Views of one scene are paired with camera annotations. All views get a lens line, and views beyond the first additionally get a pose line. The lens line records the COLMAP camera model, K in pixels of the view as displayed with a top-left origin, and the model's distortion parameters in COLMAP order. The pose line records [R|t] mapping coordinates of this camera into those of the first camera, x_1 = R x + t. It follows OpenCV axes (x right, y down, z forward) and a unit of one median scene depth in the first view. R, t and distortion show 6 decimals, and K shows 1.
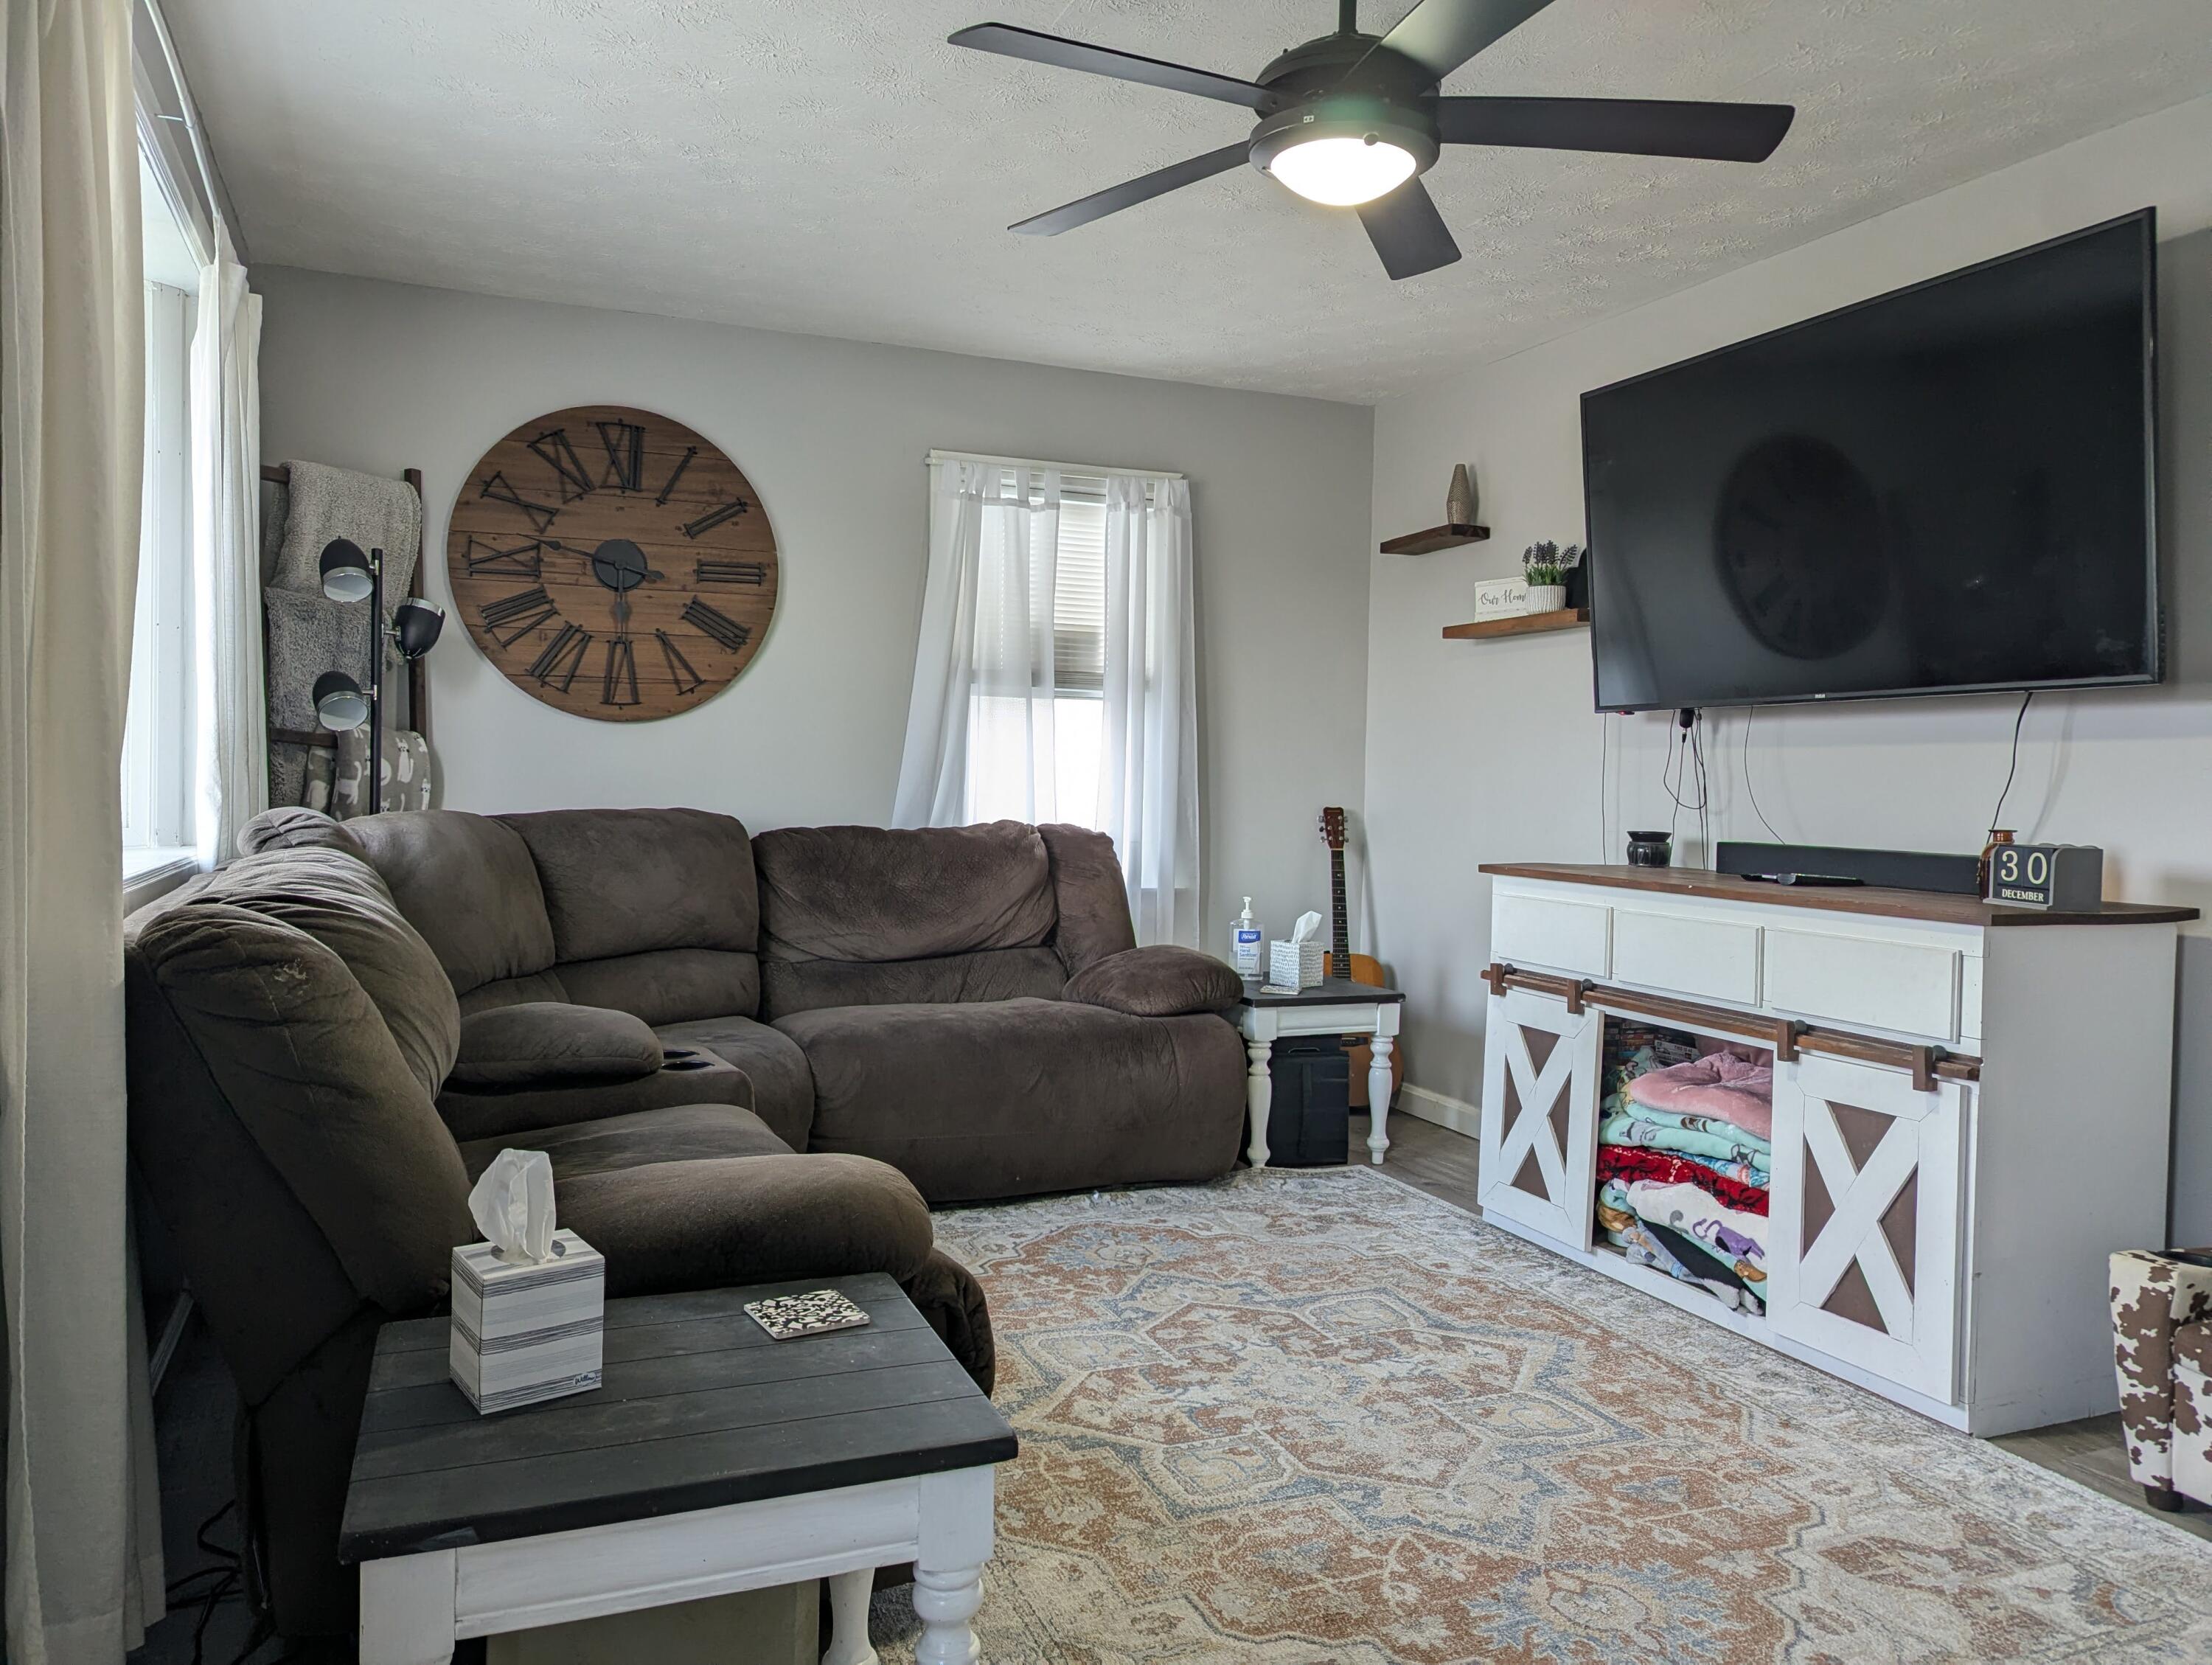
lens RADIAL K [[1553.4, 0, 1106.0], [0, 1553.4, 832.5], [0, 0, 1]] dist [0.072335, -0.060540]
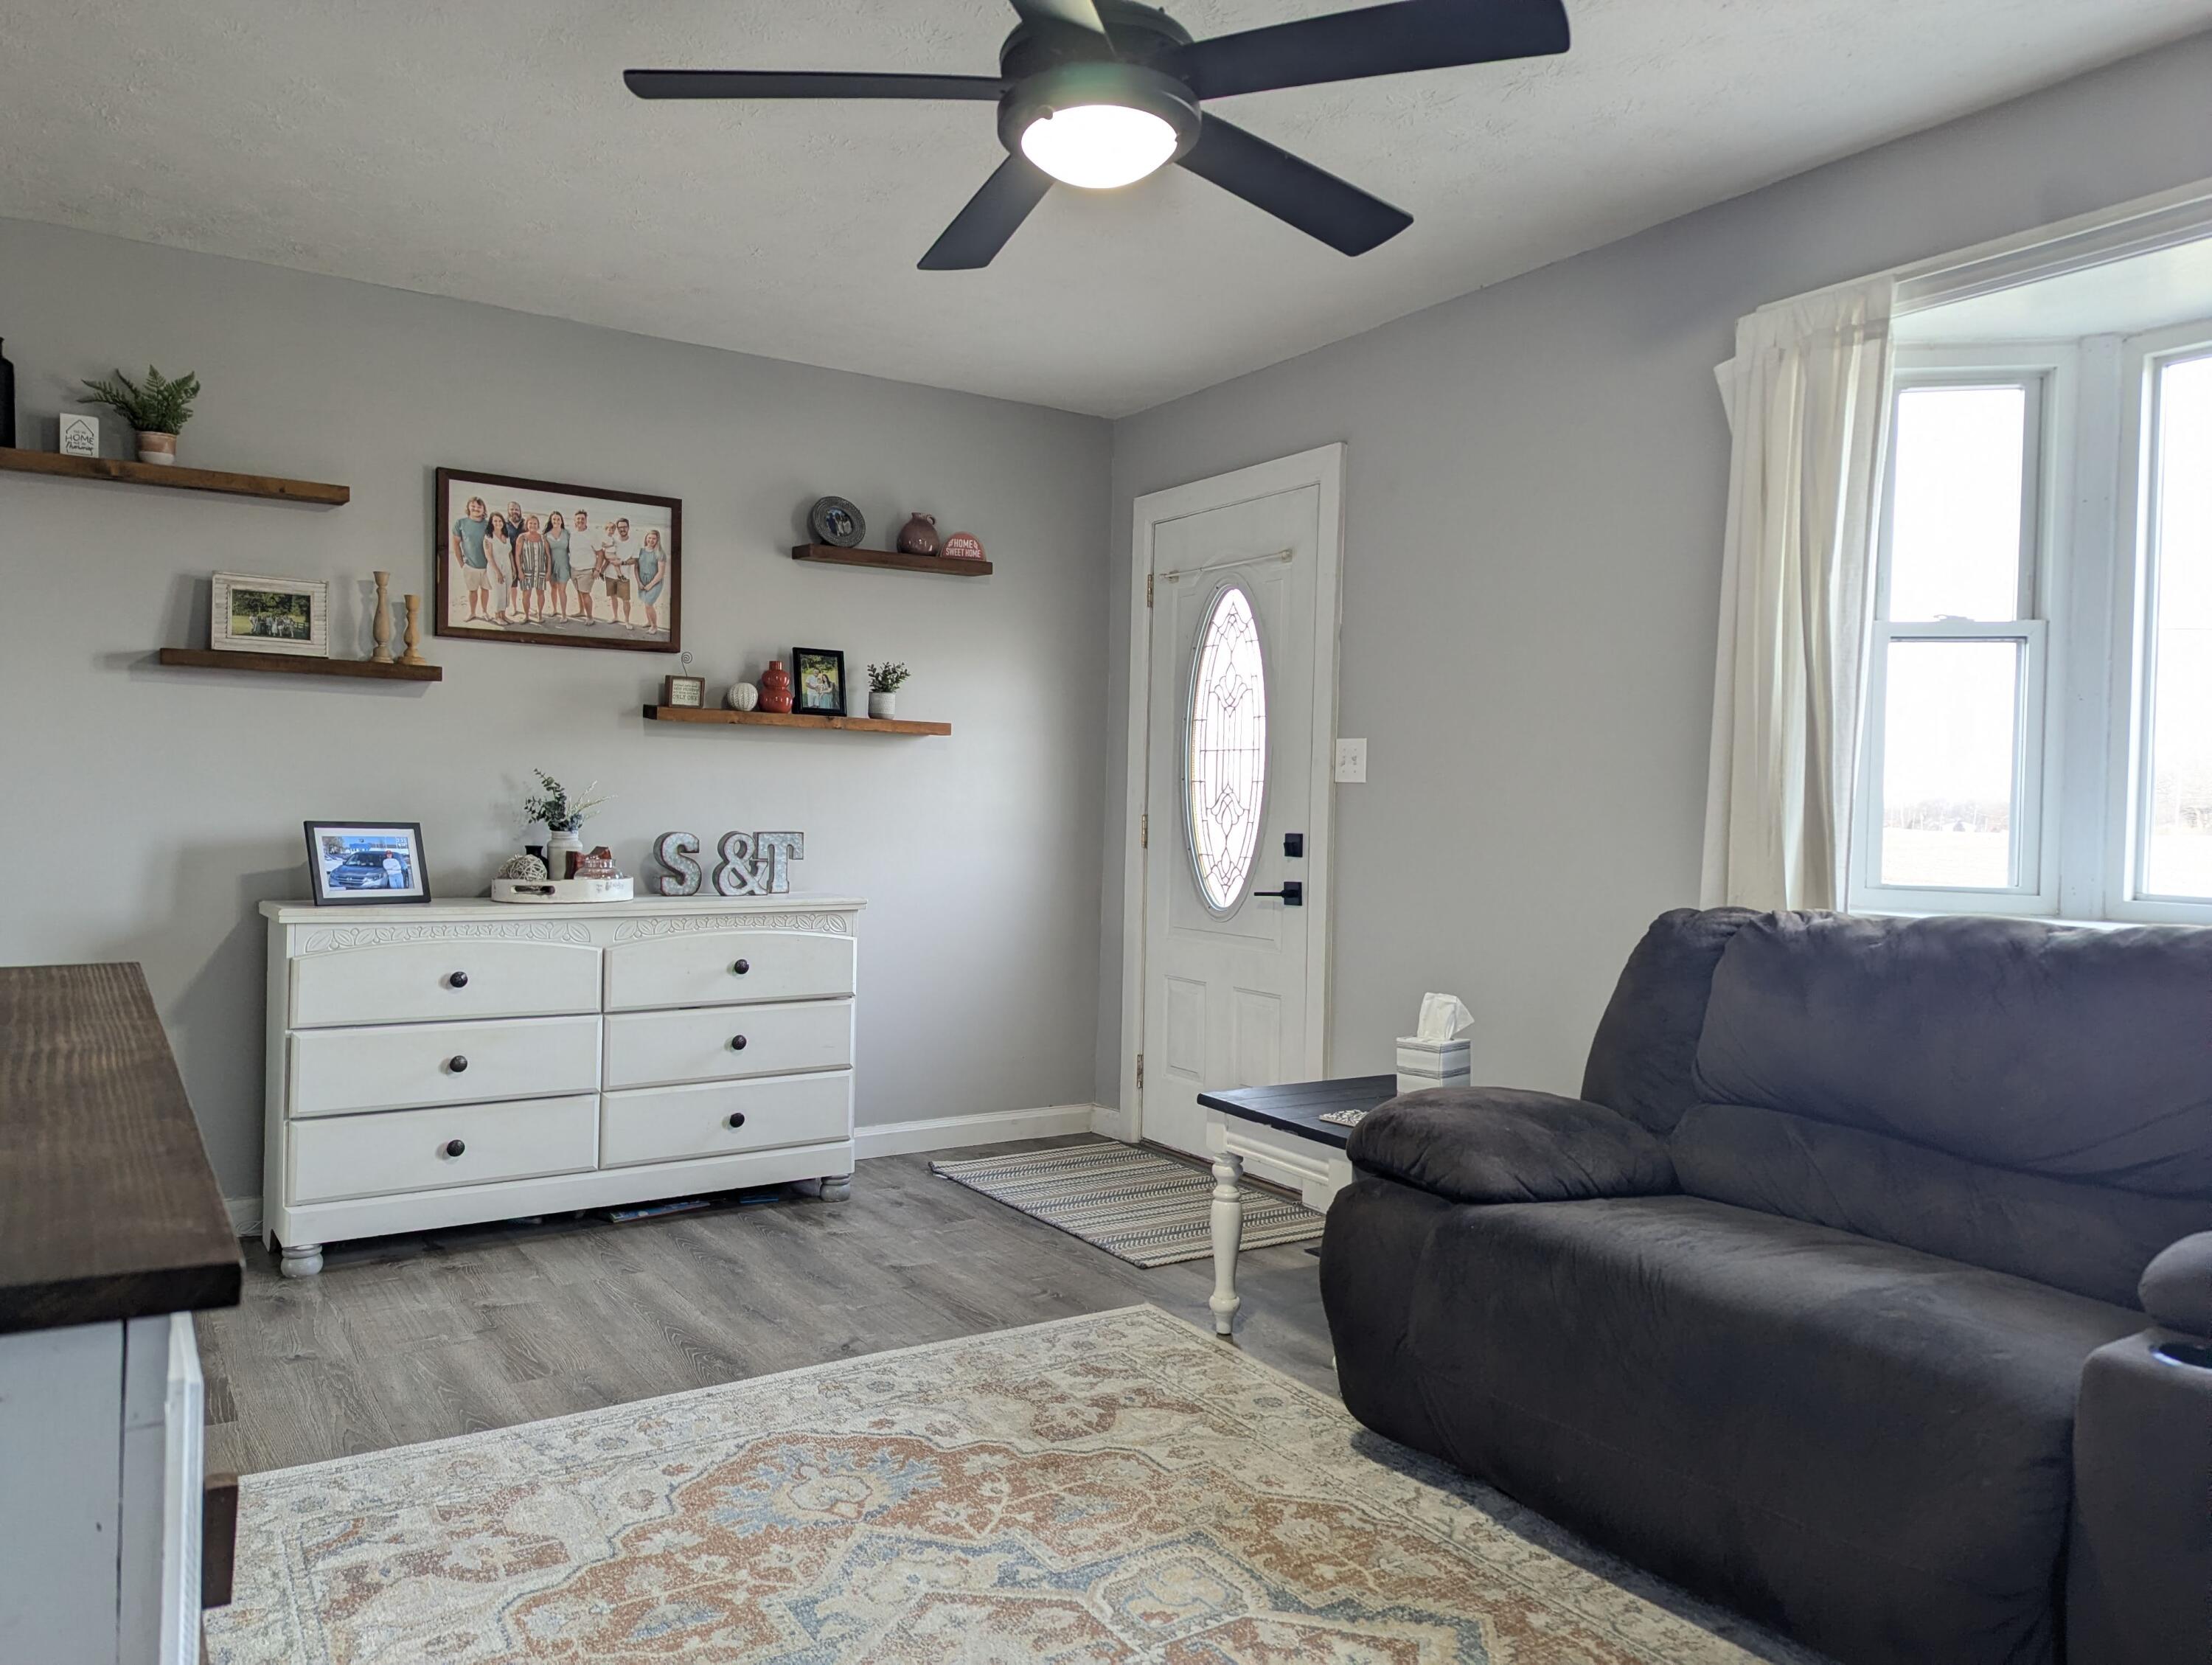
lens RADIAL K [[1553.4, 0, 1106.0], [0, 1553.4, 832.5], [0, 0, 1]] dist [0.072335, -0.060540]
pose [[-0.984586, -0.036107, -0.171132, 0.234746], [-0.044406, 0.998003, 0.044913, -0.048654], [0.169169, 0.051820, -0.984224, 1.557001]]
